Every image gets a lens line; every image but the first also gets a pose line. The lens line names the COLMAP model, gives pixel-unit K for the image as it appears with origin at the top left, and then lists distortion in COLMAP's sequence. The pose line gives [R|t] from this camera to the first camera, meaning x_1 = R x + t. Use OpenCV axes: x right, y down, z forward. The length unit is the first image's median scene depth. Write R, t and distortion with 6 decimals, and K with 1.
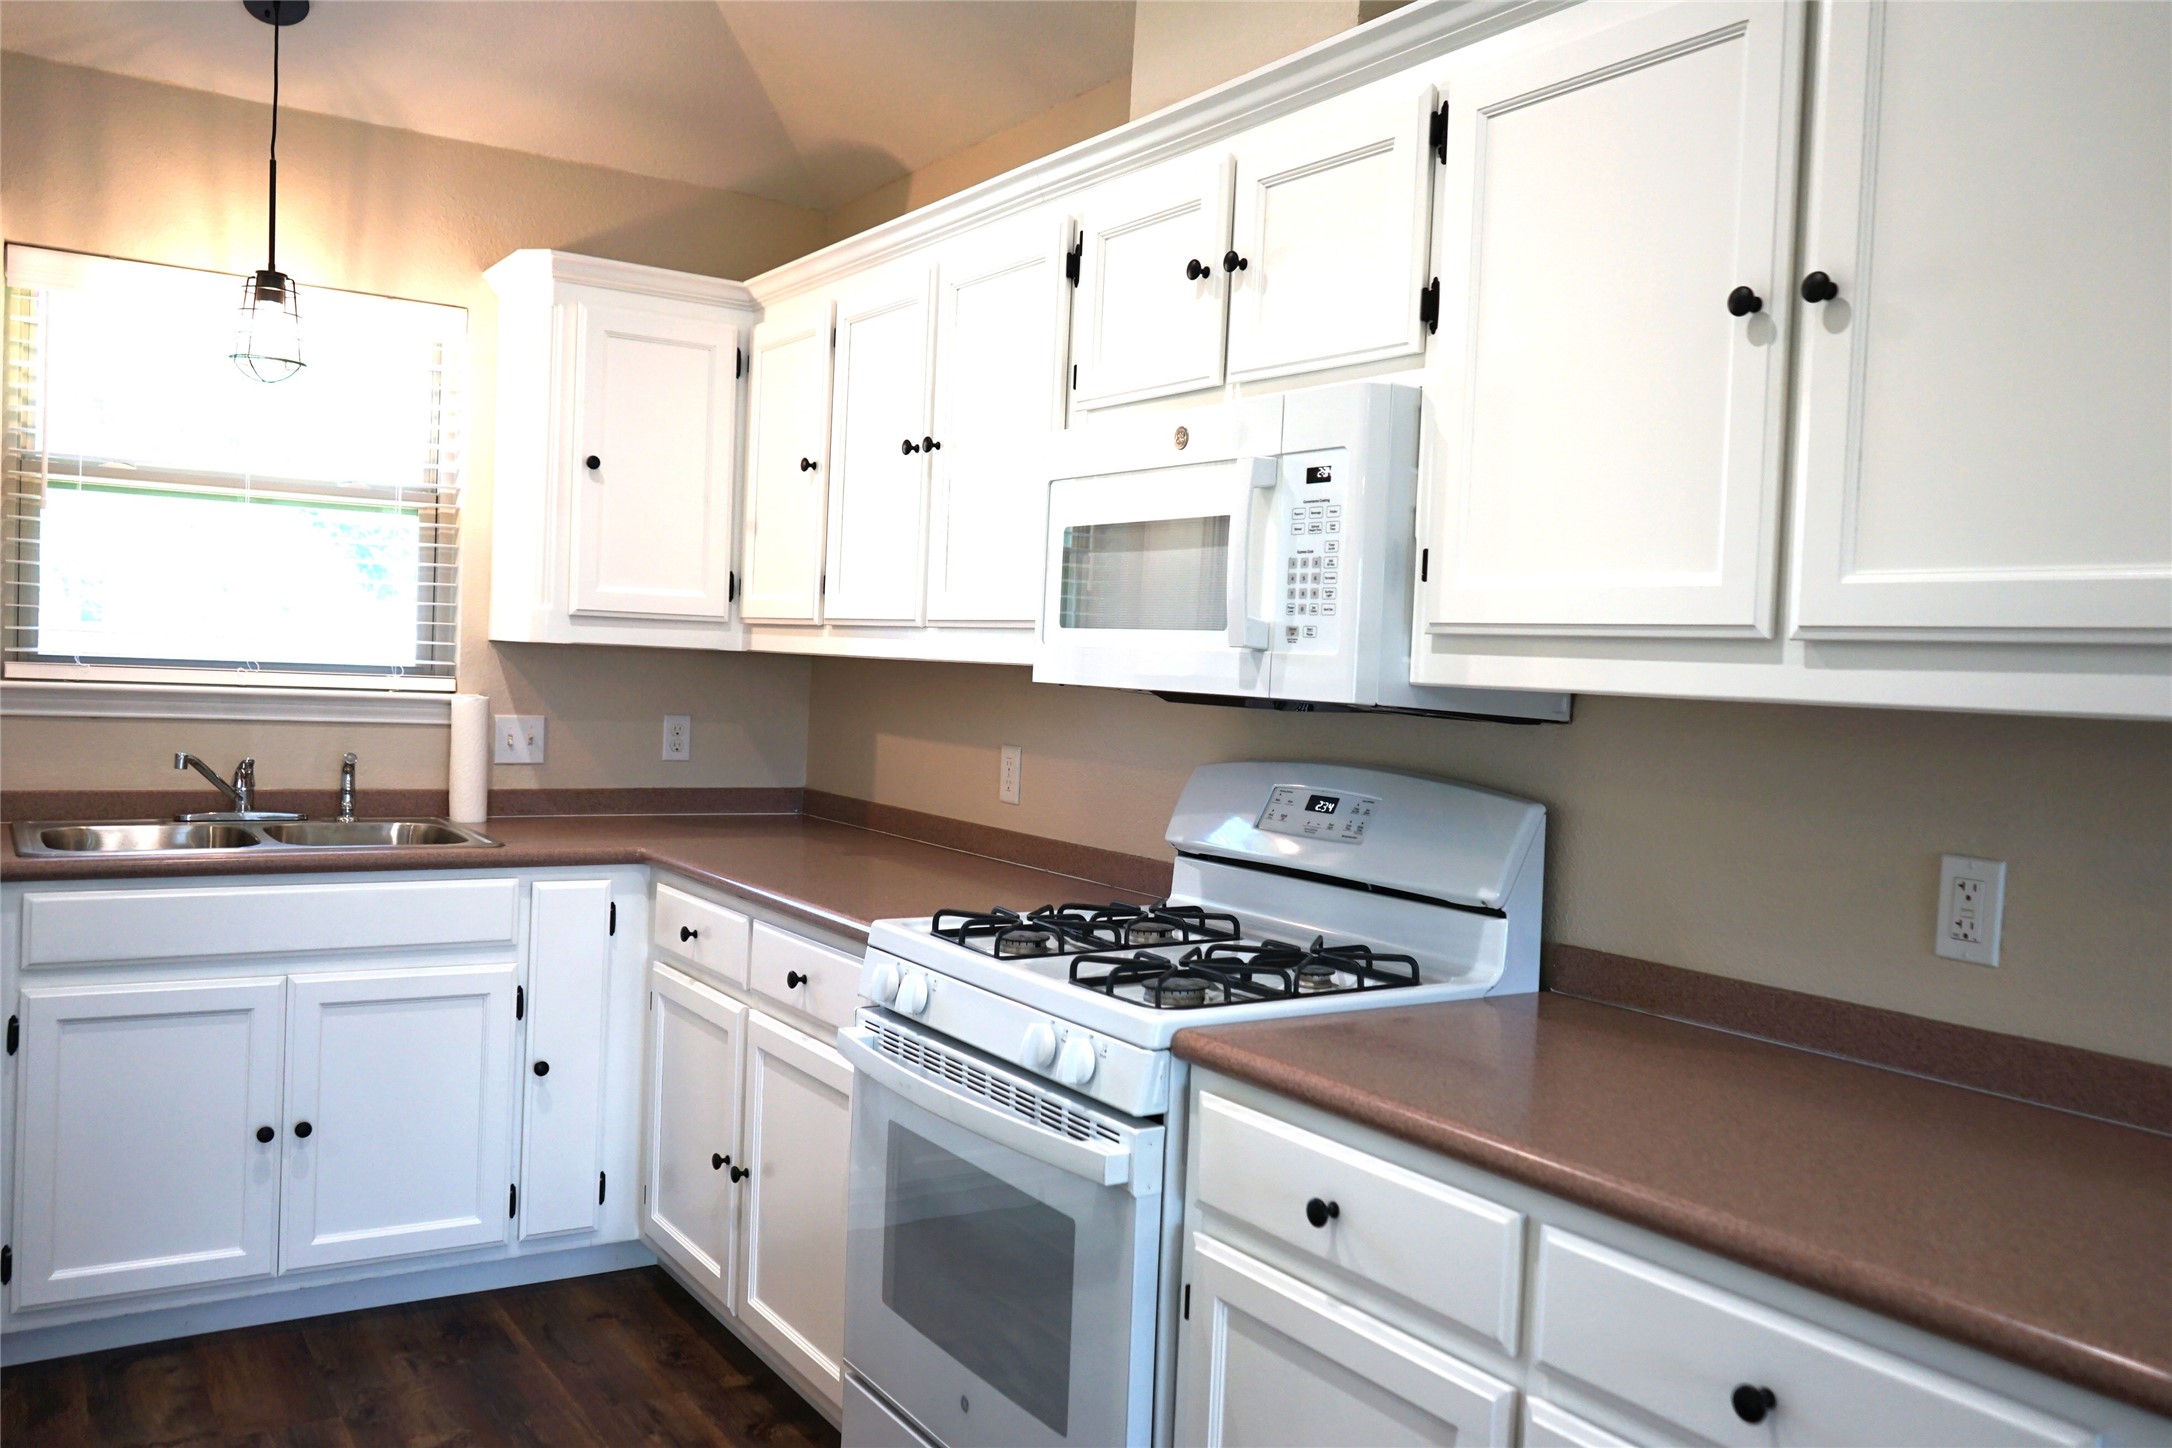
lens RADIAL K [[1736.0, 0, 1093.8], [0, 1736.0, 722.1], [0, 0, 1]] dist [-0.004469, 0.006079]
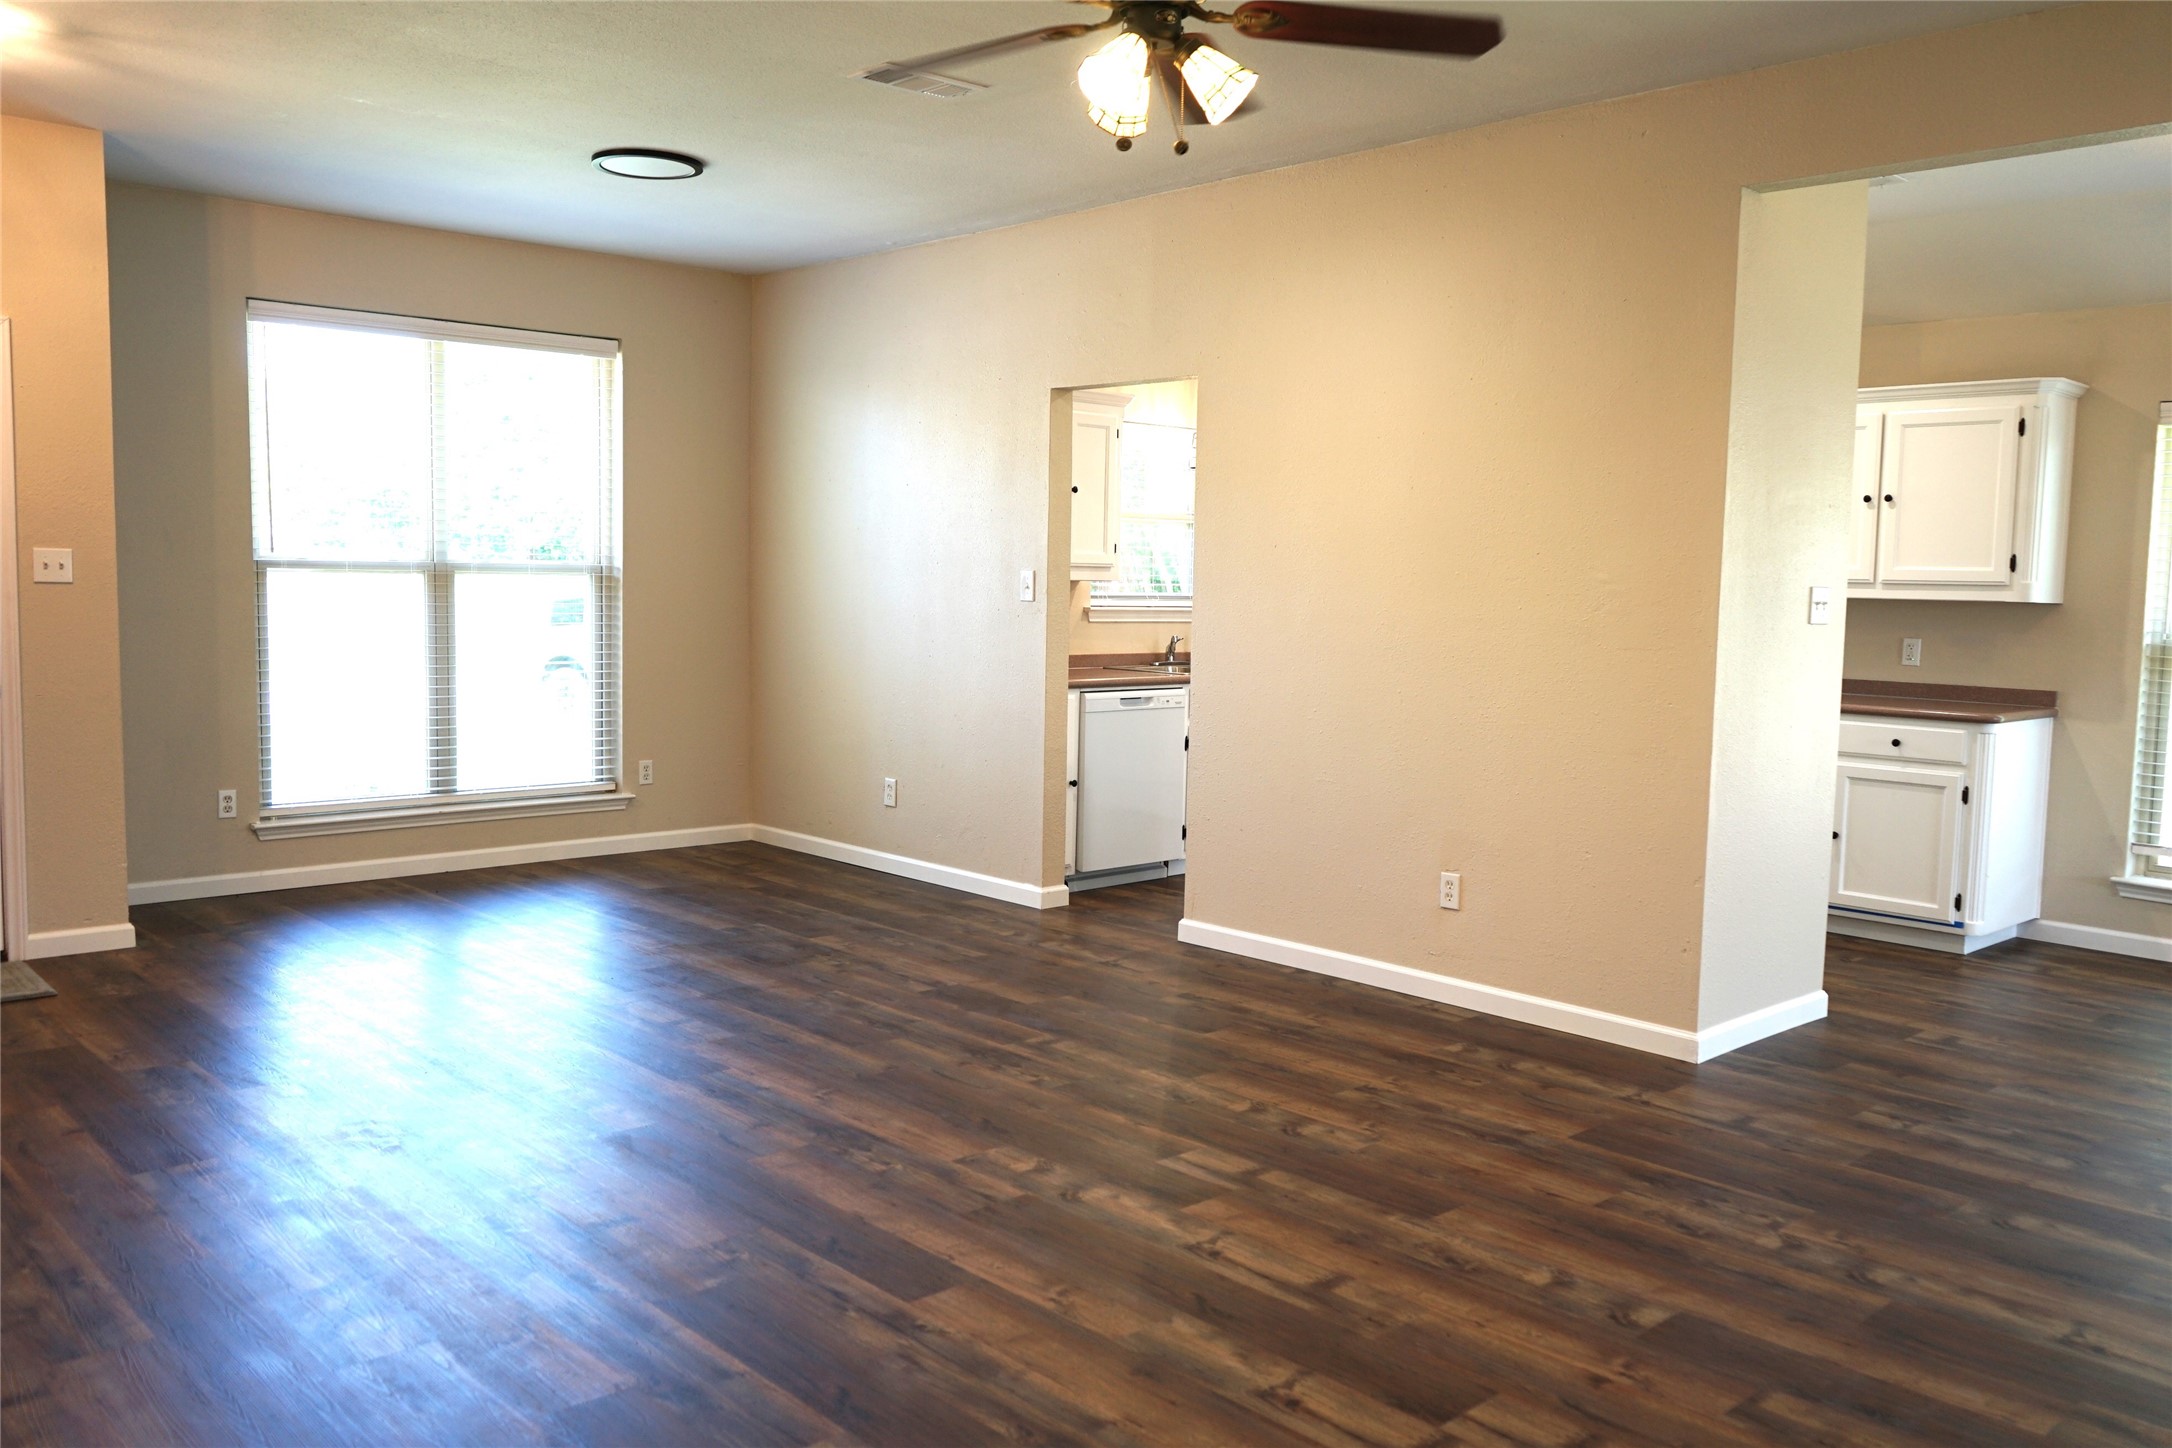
lens RADIAL K [[1736.0, 0, 1093.8], [0, 1736.0, 722.1], [0, 0, 1]] dist [-0.004469, 0.006079]
pose [[0.983003, -0.038151, 0.179584, -1.057687], [0.028074, 0.997903, 0.058324, -0.005160], [-0.181433, -0.052291, 0.982012, -1.316615]]
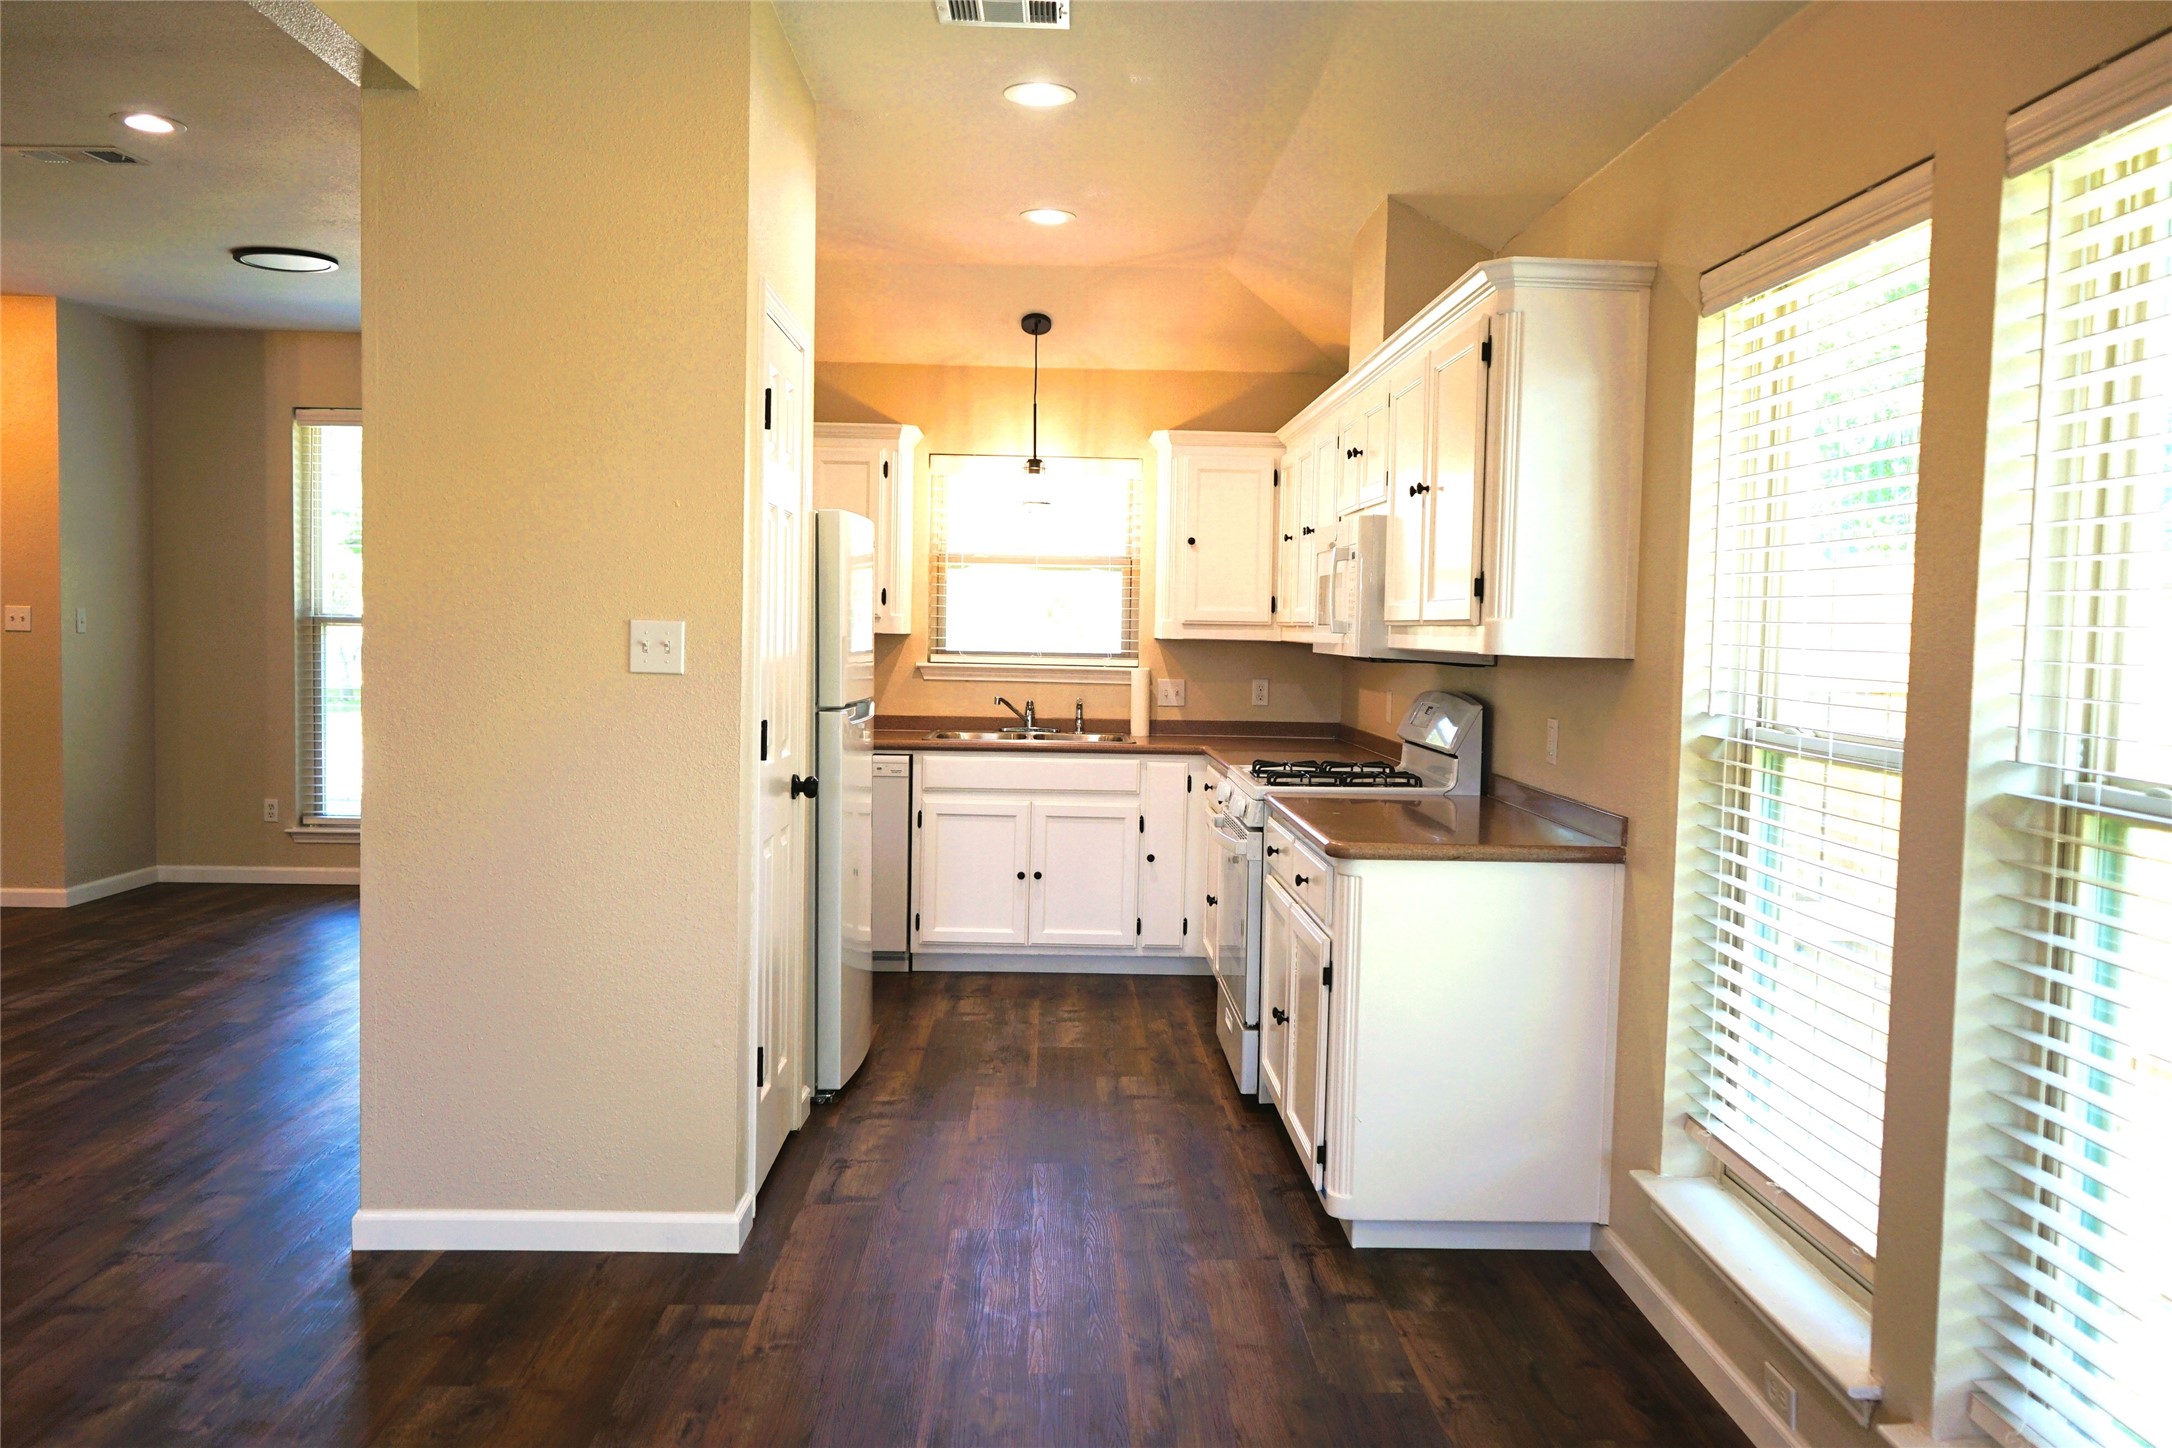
lens RADIAL K [[1736.0, 0, 1093.8], [0, 1736.0, 722.1], [0, 0, 1]] dist [-0.004469, 0.006079]
pose [[0.850127, 0.001777, -0.526575, 0.649075], [-0.001424, 0.999998, 0.001077, 0.045316], [0.526576, -0.000166, 0.850128, -0.683560]]
